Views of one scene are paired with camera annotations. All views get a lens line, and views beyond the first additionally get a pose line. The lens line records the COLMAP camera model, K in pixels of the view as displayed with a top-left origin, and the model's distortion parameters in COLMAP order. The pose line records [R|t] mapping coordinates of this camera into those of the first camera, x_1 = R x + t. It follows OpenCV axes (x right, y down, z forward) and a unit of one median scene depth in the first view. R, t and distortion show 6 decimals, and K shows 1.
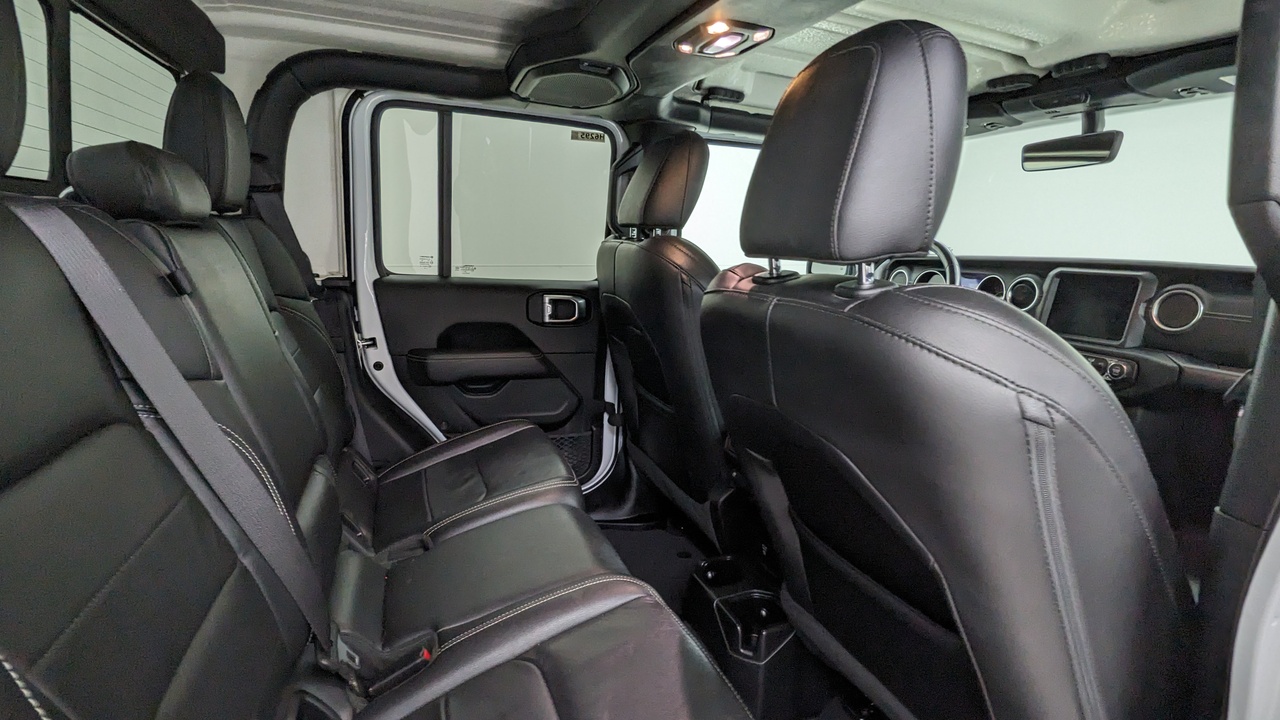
lens RADIAL K [[613.5, 0, 640.6], [0, 613.5, 356.6], [0, 0, 1]] dist [0.001001, -0.000236]
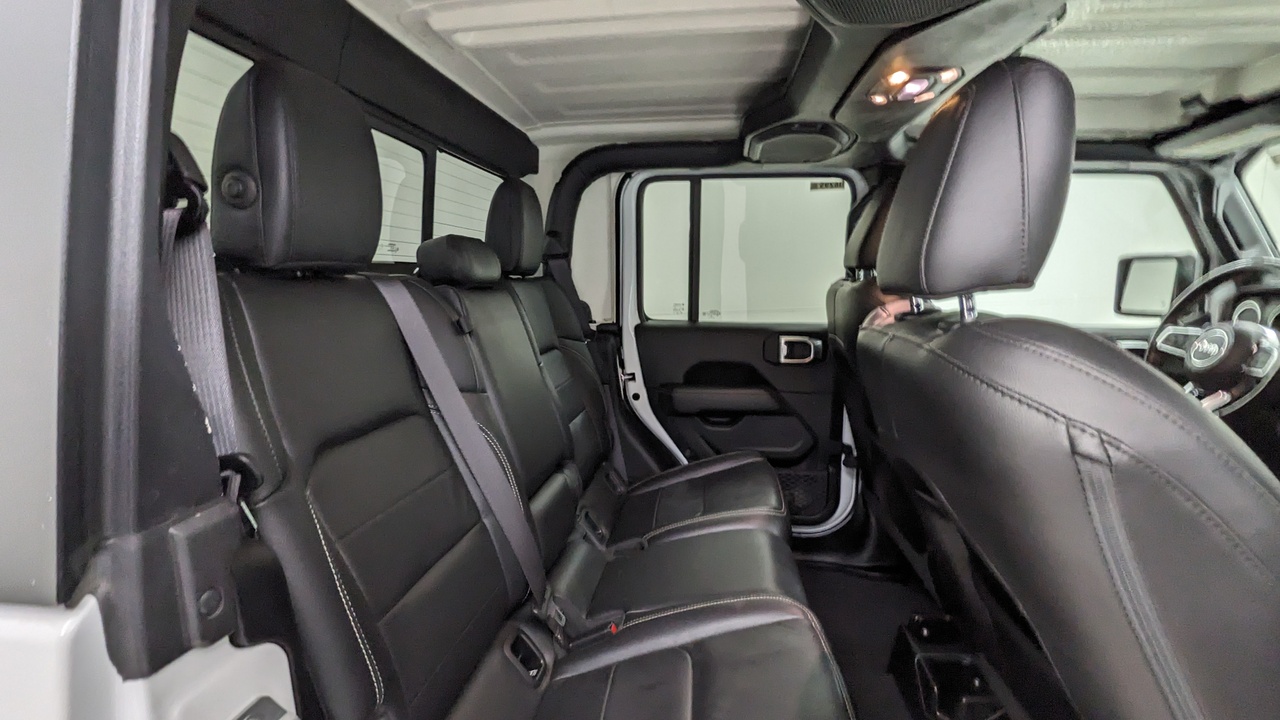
lens RADIAL K [[598.4, 0, 635.1], [0, 598.4, 354.0], [0, 0, 1]] dist [0.002531, -0.001544]
pose [[0.890465, 0.008857, -0.454965, 0.120713], [-0.043058, 0.996965, -0.064865, 0.009824], [0.453010, 0.077350, 0.888144, -0.041858]]
